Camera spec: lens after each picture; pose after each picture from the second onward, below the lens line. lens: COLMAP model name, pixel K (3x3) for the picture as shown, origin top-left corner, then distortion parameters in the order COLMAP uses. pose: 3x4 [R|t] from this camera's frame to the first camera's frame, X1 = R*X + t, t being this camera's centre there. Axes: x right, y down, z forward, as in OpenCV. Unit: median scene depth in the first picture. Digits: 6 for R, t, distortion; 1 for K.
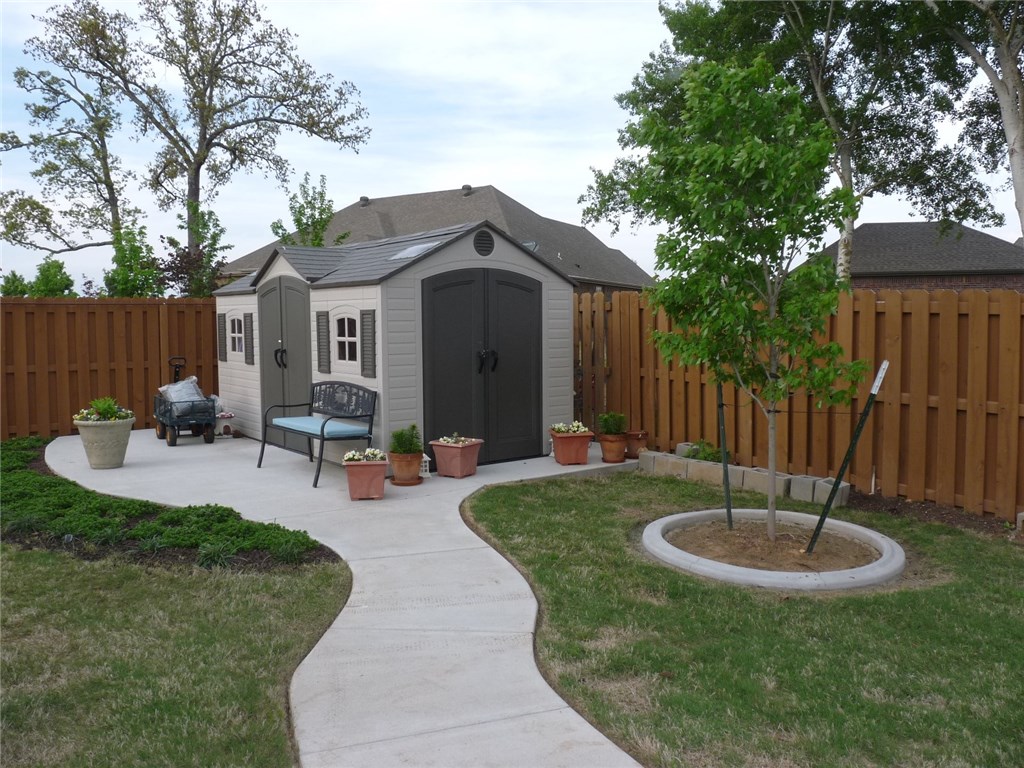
lens RADIAL K [[821.7, 0, 506.6], [0, 821.7, 372.3], [0, 0, 1]] dist [-0.006612, -0.033697]
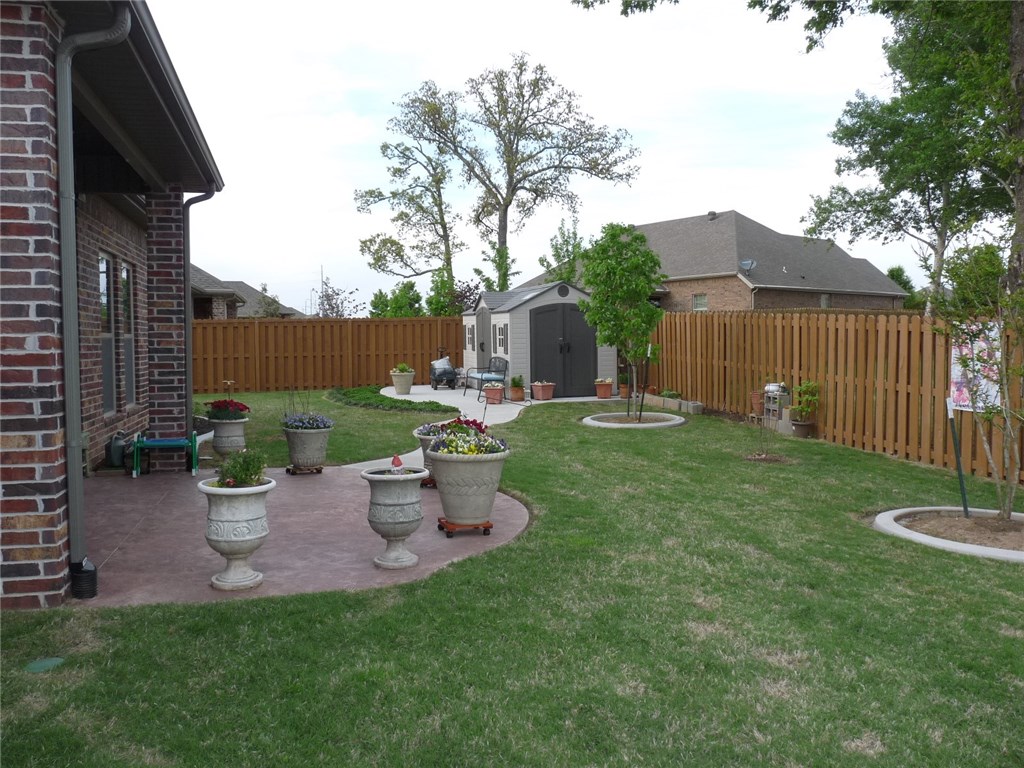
lens RADIAL K [[821.7, 0, 506.6], [0, 821.7, 372.3], [0, 0, 1]] dist [-0.006612, -0.033697]
pose [[0.923585, 0.012590, -0.383186, 0.118680], [-0.014898, 0.999884, -0.003054, 0.010720], [0.383103, 0.008529, 0.923666, -0.181514]]
